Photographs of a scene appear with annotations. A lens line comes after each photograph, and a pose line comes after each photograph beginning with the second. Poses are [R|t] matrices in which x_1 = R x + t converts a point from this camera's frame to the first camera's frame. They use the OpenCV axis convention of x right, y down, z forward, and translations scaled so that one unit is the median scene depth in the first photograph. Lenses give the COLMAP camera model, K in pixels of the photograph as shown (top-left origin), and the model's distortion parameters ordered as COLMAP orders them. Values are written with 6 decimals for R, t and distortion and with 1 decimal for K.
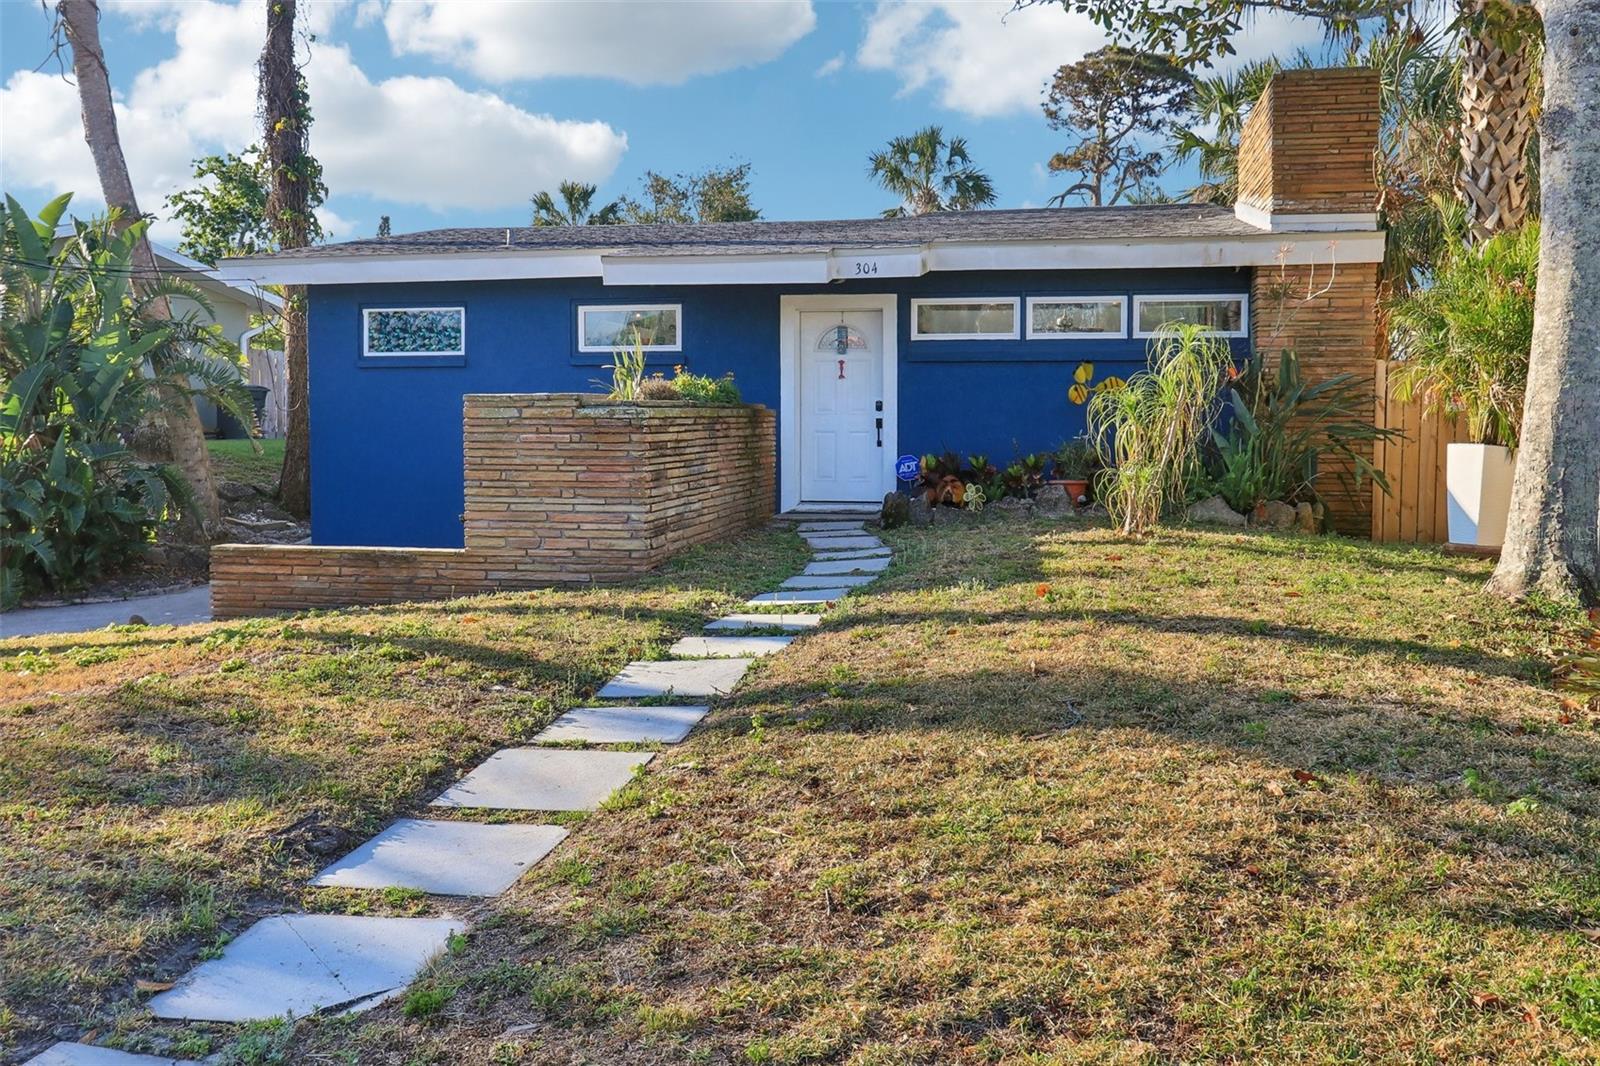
lens RADIAL K [[1452.0, 0, 800.0], [0, 1452.0, 533.0], [0, 0, 1]] dist [0.002012, 0.008317]
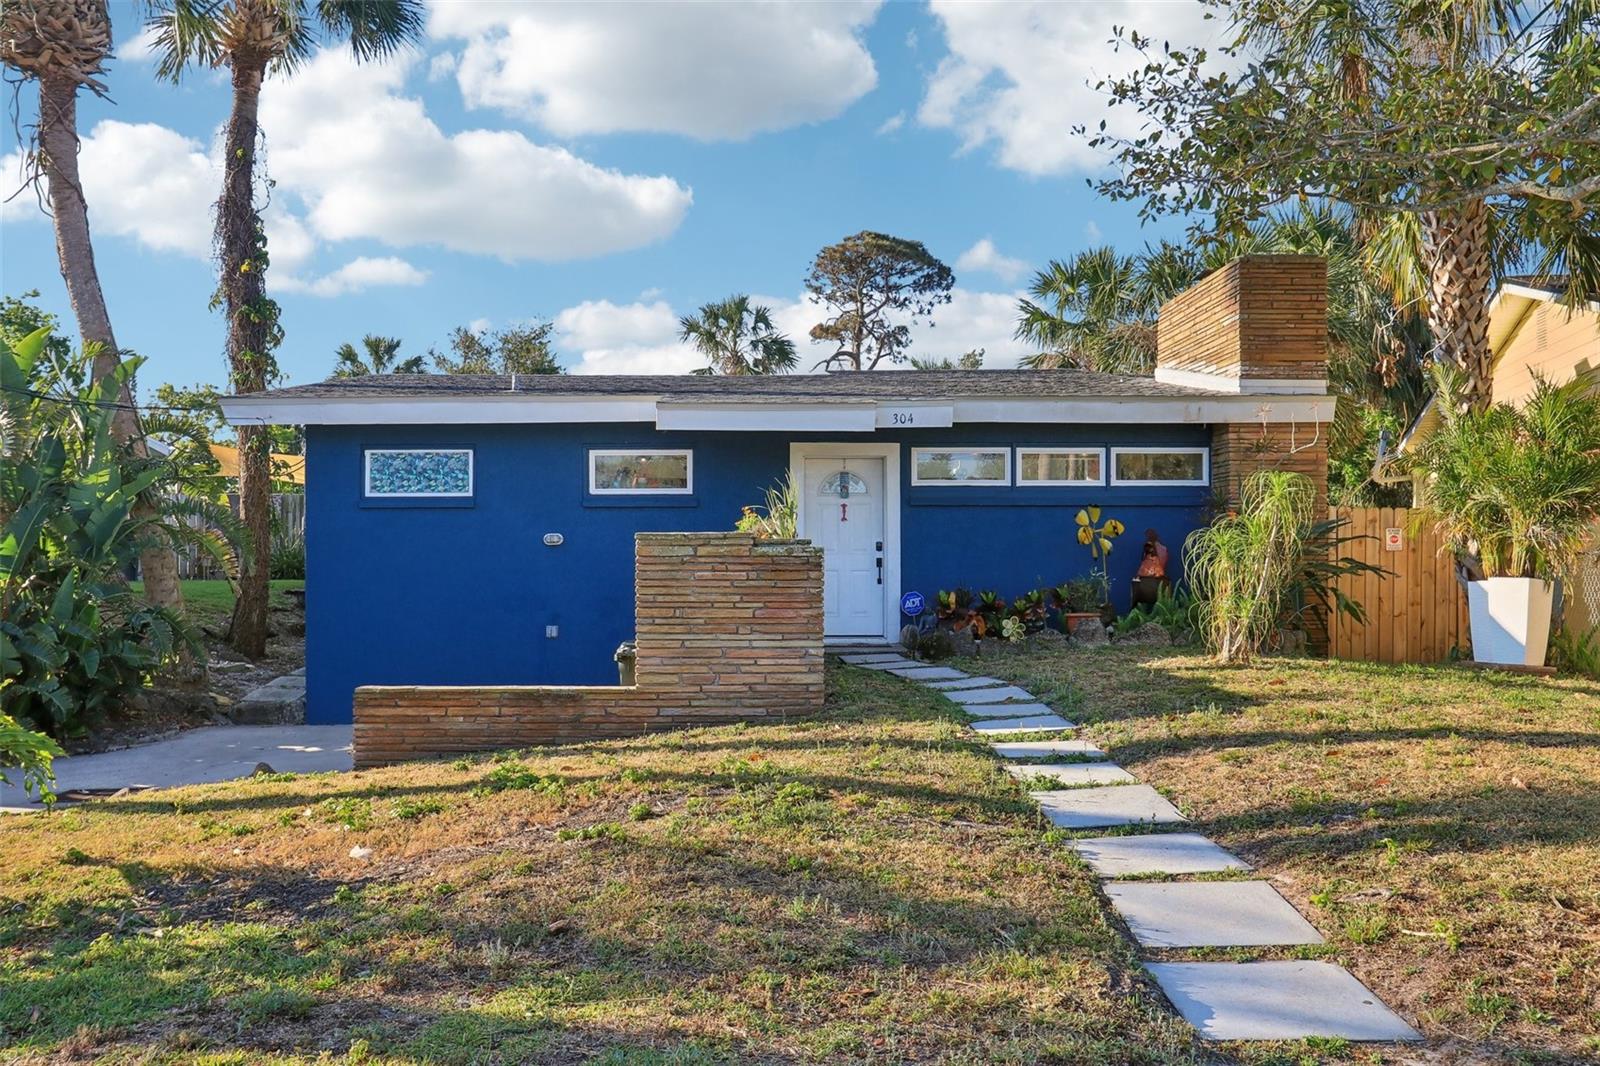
lens RADIAL K [[1330.2, 0, 797.8], [0, 1330.2, 596.3], [0, 0, 1]] dist [-0.001765, 0.008103]
pose [[0.980702, -0.006836, 0.195387, -0.206591], [0.016986, 0.998589, -0.050320, -0.001991], [-0.194768, 0.052668, 0.979434, 0.050790]]
